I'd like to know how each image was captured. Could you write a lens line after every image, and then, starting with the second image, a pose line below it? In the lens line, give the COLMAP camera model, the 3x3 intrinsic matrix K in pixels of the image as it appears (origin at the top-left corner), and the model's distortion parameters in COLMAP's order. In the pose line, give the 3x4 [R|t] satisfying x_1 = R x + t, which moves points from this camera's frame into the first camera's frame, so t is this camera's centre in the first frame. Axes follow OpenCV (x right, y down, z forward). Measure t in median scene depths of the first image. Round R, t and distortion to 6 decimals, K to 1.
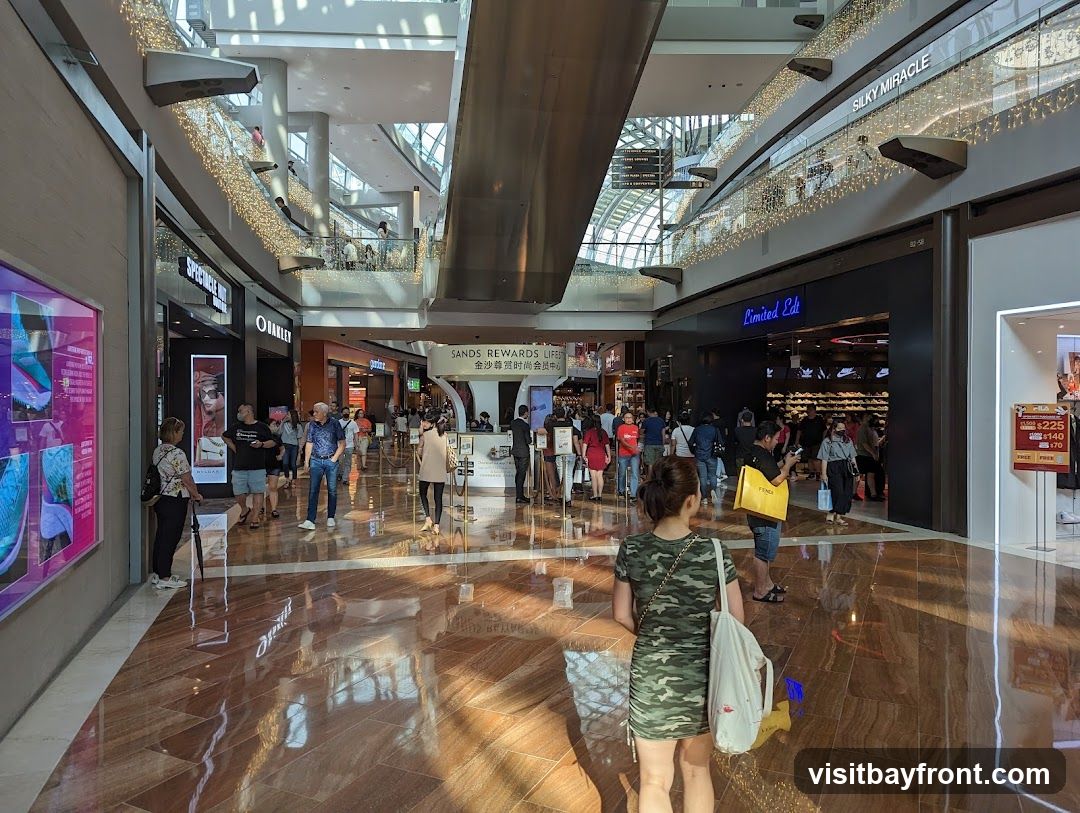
lens RADIAL K [[815.6, 0, 539.9], [0, 815.6, 416.1], [0, 0, 1]] dist [0.045299, -0.015724]
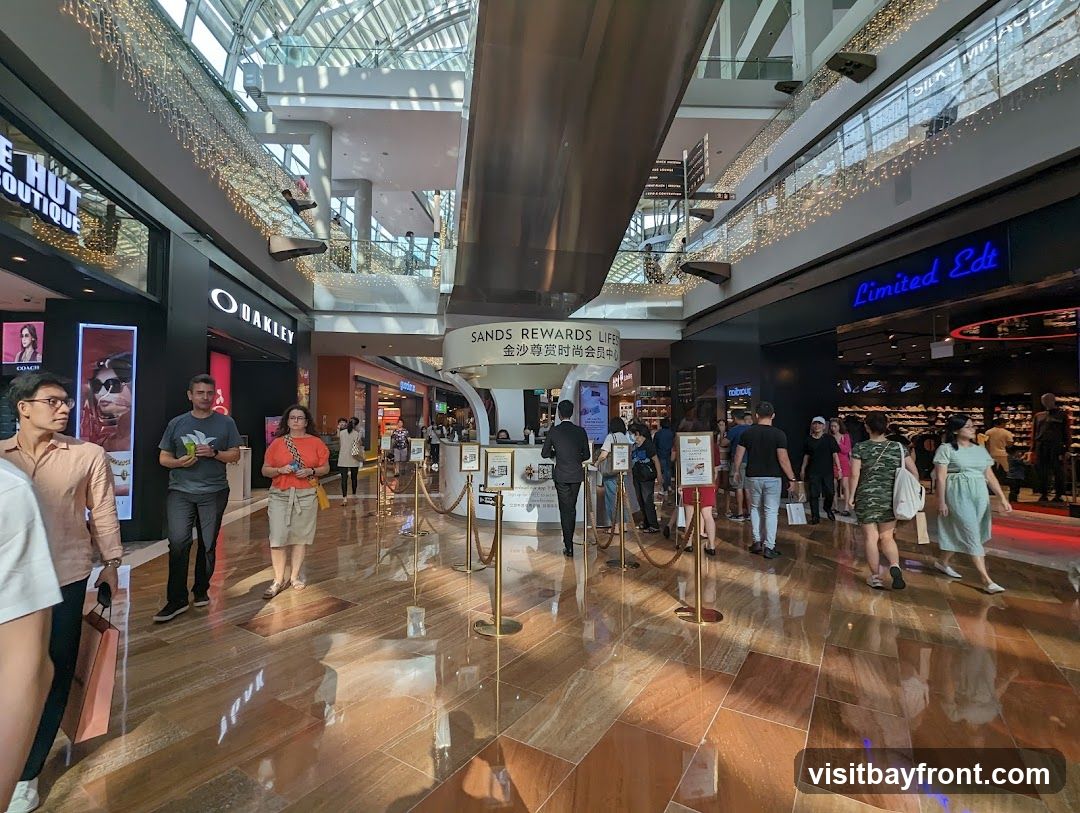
lens RADIAL K [[550.2, 0, 546.4], [0, 550.2, 424.1], [0, 0, 1]] dist [0.004889, -0.001731]
pose [[0.999658, 0.004850, 0.025711, -0.039644], [-0.004290, 0.999754, -0.021771, 0.009439], [-0.025810, 0.021653, 0.999432, 0.376537]]
